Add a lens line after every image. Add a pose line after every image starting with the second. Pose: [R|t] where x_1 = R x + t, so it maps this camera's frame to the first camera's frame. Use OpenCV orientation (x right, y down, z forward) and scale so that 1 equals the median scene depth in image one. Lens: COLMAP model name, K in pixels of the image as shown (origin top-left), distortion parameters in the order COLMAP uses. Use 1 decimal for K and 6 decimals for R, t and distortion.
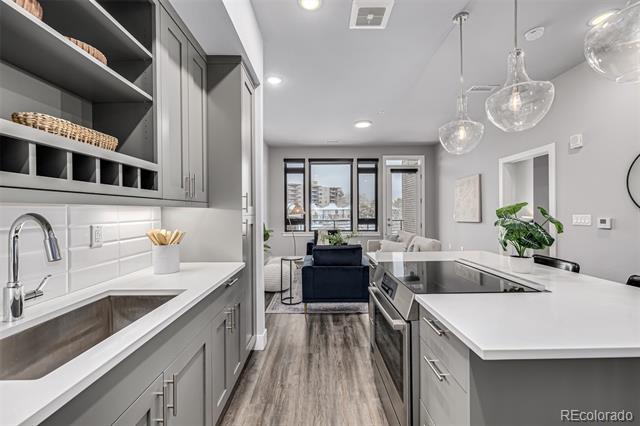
lens RADIAL K [[271.5, 0, 319.6], [0, 271.5, 211.1], [0, 0, 1]] dist [-0.000706, -0.000196]
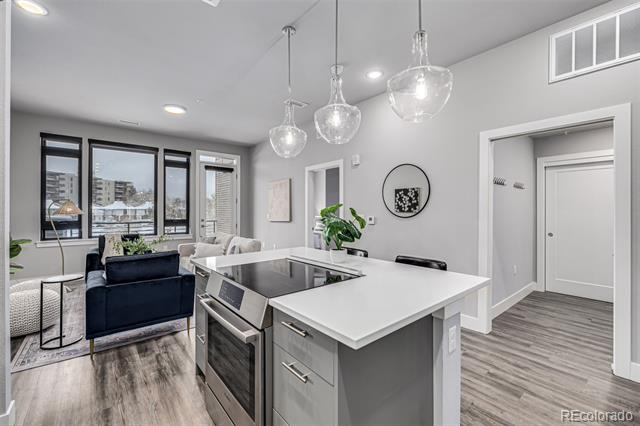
lens RADIAL K [[271.5, 0, 319.6], [0, 271.5, 211.1], [0, 0, 1]] dist [-0.000706, -0.000196]
pose [[0.769276, 0.007001, 0.638878, -0.043880], [-0.005419, 0.999975, -0.004433, 0.002859], [-0.638893, -0.000052, 0.769295, 0.065318]]
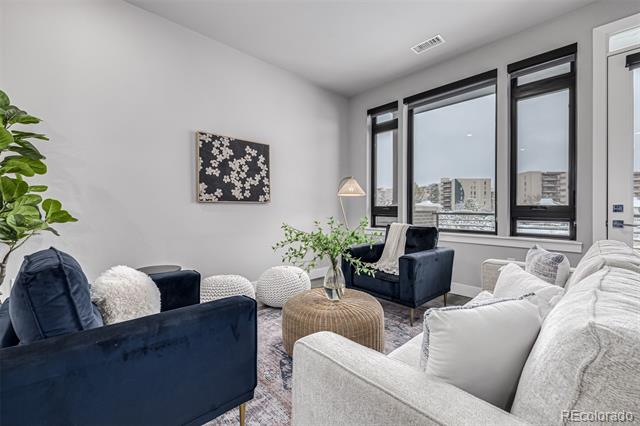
lens RADIAL K [[271.5, 0, 319.6], [0, 271.5, 211.1], [0, 0, 1]] dist [-0.000706, -0.000196]
pose [[0.687020, 0.011809, -0.726543, 0.398011], [-0.007099, 0.999929, 0.009540, 0.054381], [0.726604, -0.001397, 0.687055, 0.793936]]
